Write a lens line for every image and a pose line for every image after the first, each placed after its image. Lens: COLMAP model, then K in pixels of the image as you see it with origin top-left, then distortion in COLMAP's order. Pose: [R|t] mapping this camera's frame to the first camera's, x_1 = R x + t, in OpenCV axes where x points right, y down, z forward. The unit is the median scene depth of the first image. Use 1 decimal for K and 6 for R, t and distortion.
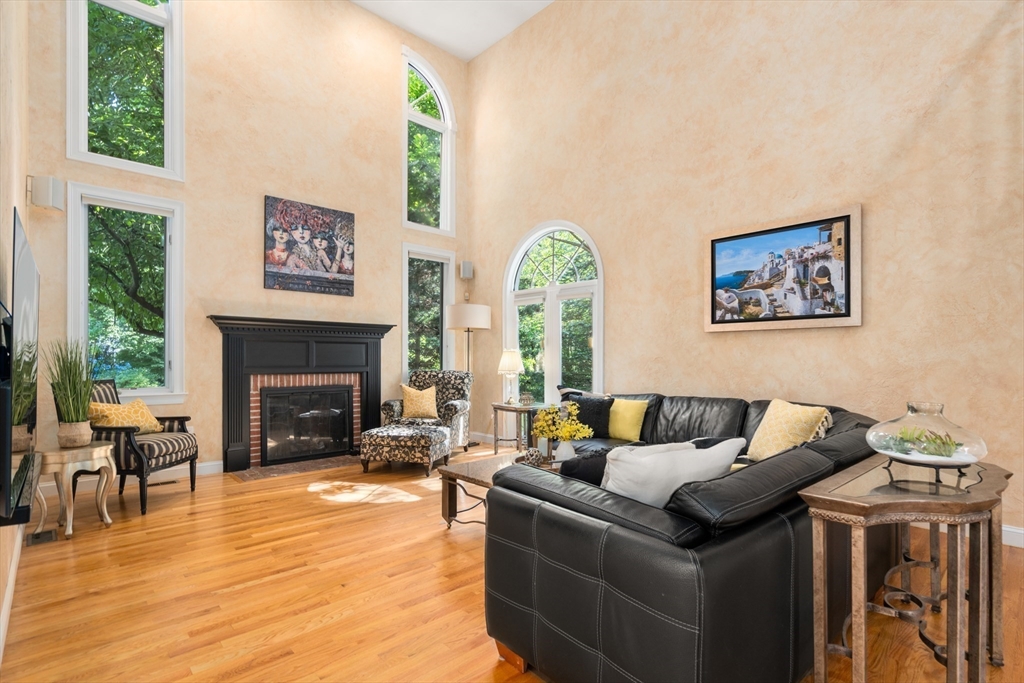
lens RADIAL K [[488.5, 0, 517.2], [0, 488.5, 360.4], [0, 0, 1]] dist [-0.000221, 0.000094]
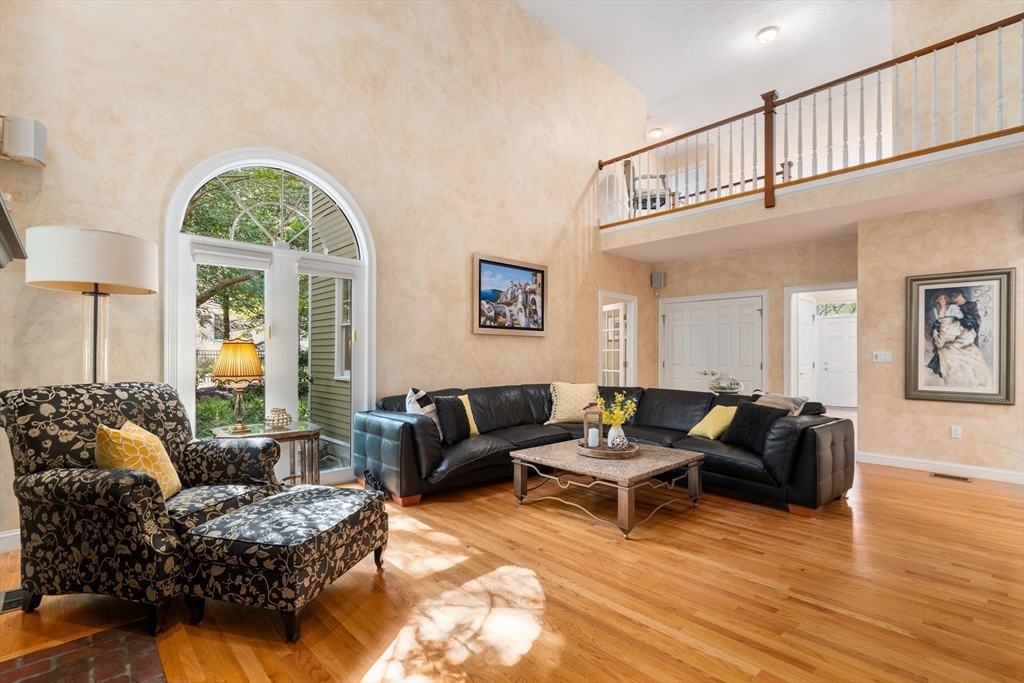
lens RADIAL K [[471.3, 0, 510.9], [0, 471.3, 349.3], [0, 0, 1]] dist [-0.000869, 0.000172]
pose [[-0.002740, 0.011081, 0.999935, -0.890772], [0.001573, 0.999937, -0.011077, -0.007589], [-0.999995, 0.001542, -0.002757, 1.050354]]
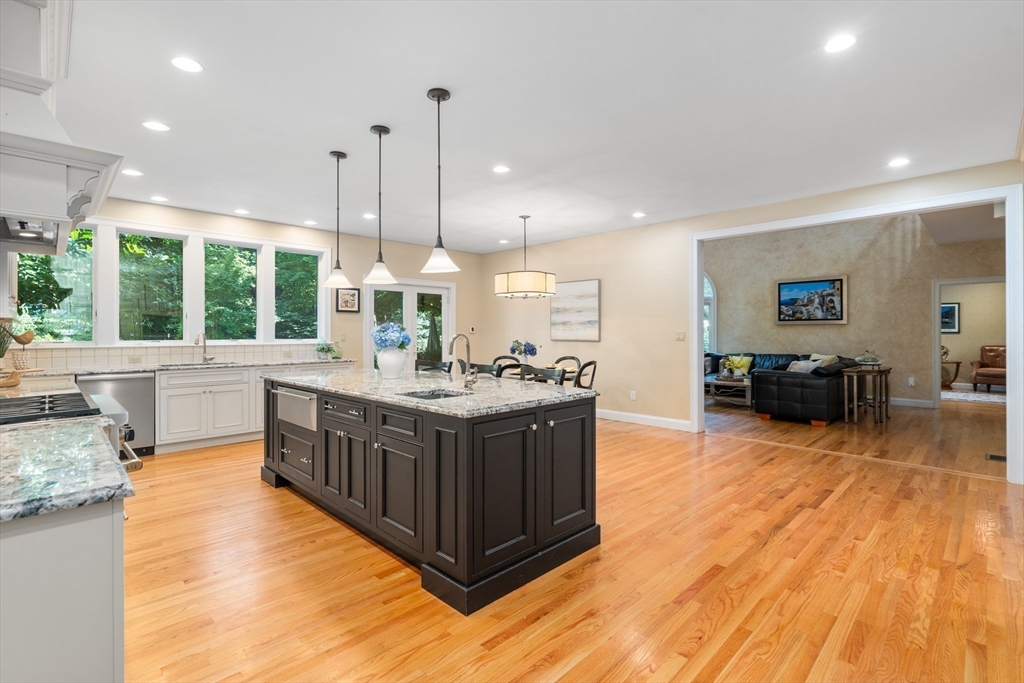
lens RADIAL K [[468.6, 0, 509.7], [0, 468.6, 332.4], [0, 0, 1]] dist [-0.001774, -0.000771]
pose [[0.999688, 0.000396, 0.024980, -0.989079], [-0.000229, 0.999978, -0.006677, -0.010497], [-0.024982, 0.006669, 0.999666, -1.233229]]
